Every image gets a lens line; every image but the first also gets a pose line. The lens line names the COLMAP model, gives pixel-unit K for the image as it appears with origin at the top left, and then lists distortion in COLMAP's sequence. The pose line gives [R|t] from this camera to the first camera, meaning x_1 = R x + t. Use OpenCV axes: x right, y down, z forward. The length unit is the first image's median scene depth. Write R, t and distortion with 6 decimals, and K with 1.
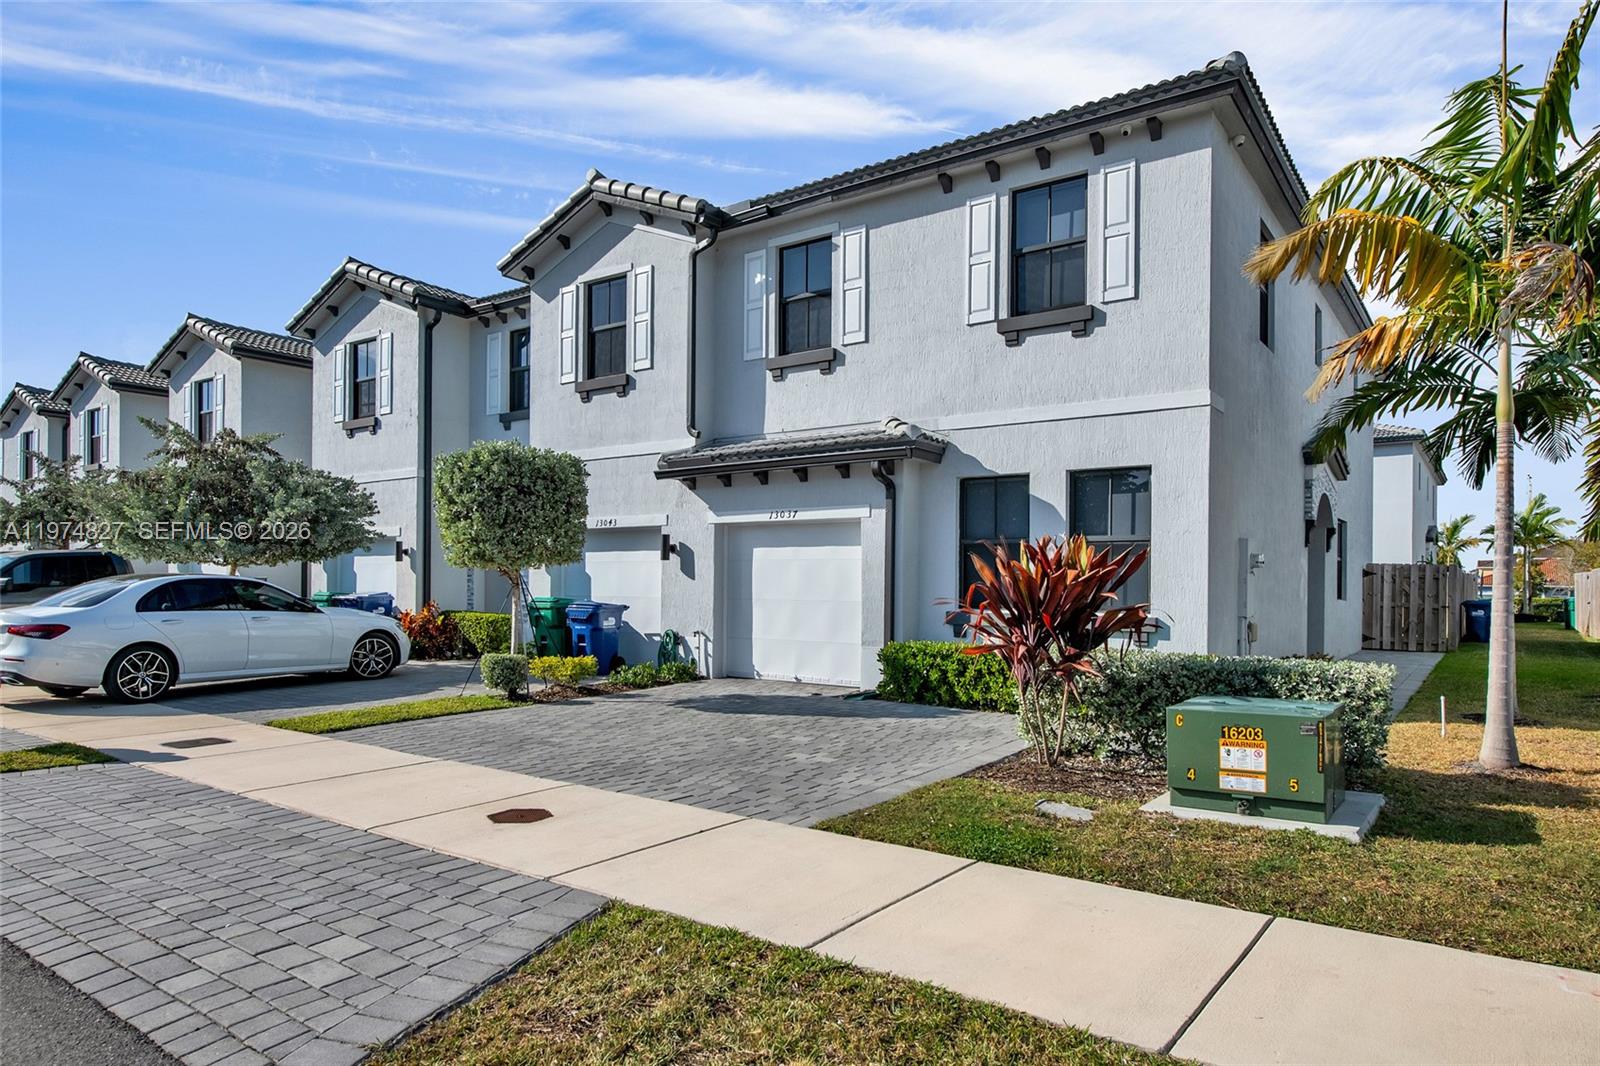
lens RADIAL K [[959.2, 0, 799.2], [0, 959.2, 511.6], [0, 0, 1]] dist [-0.000086, -0.000464]
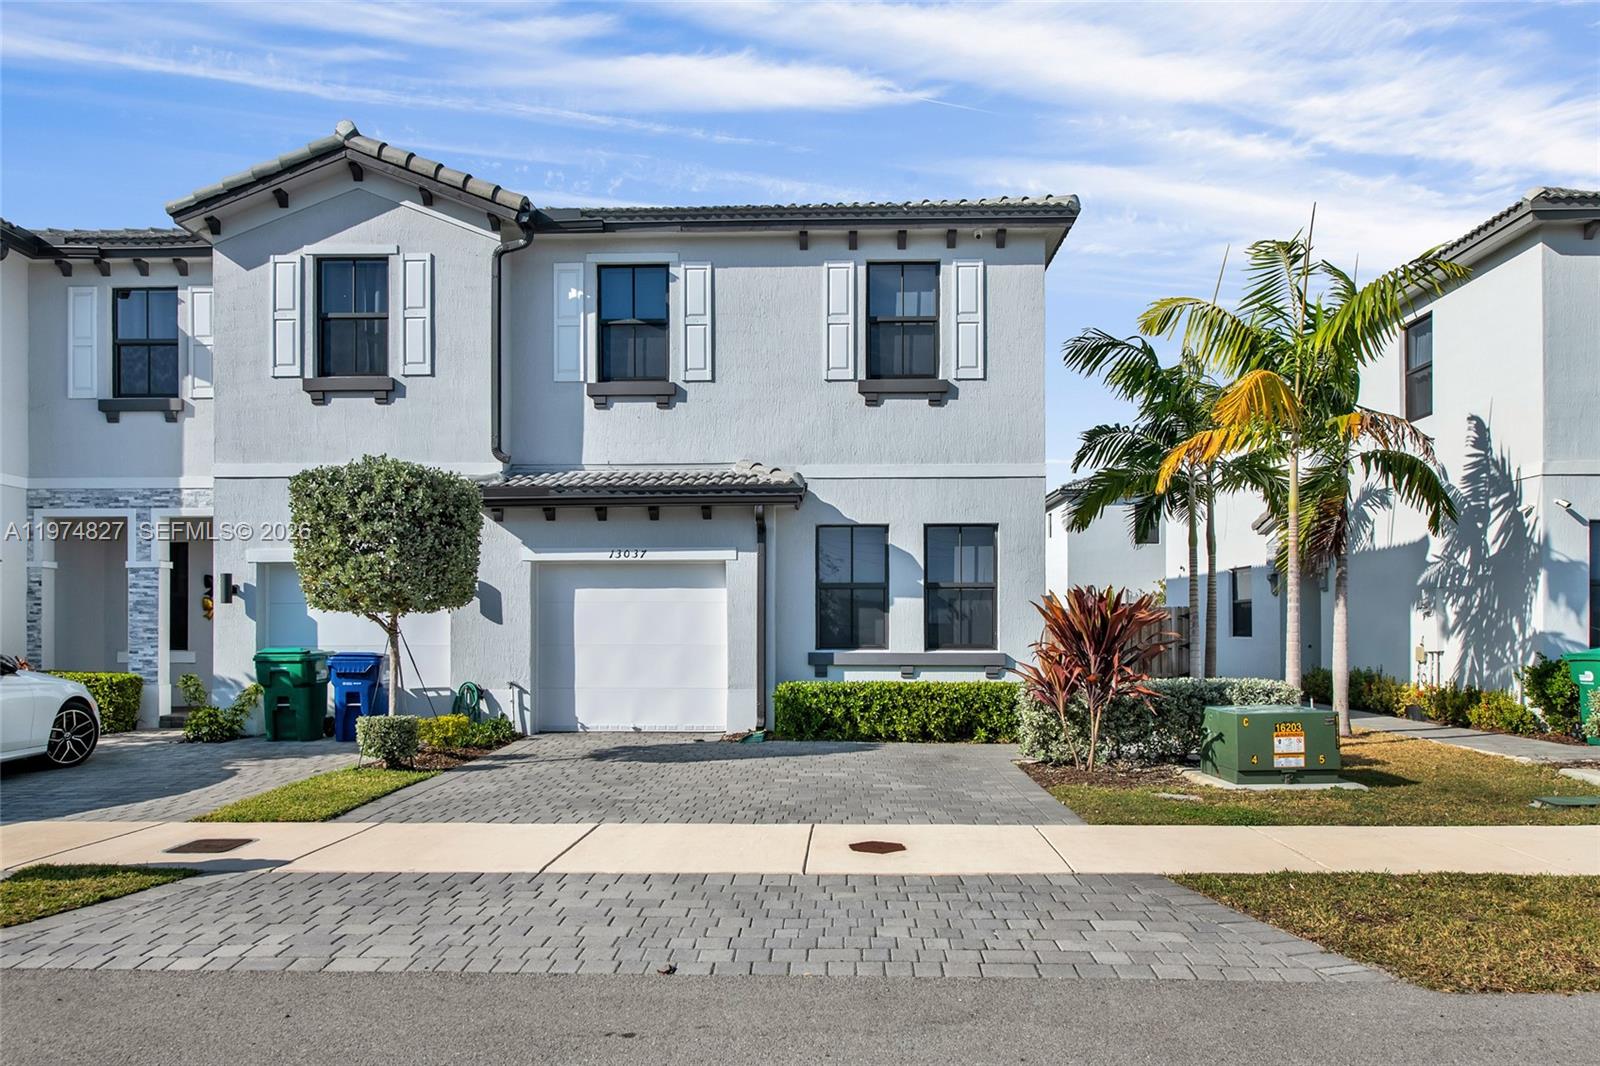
lens RADIAL K [[1089.8, 0, 800.0], [0, 1089.8, 533.0], [0, 0, 1]] dist [0.001367, -0.000558]
pose [[0.831403, 0.038069, 0.554364, -0.498262], [-0.032992, 0.999272, -0.019141, -0.002852], [-0.554689, -0.002376, 0.832054, 0.018853]]
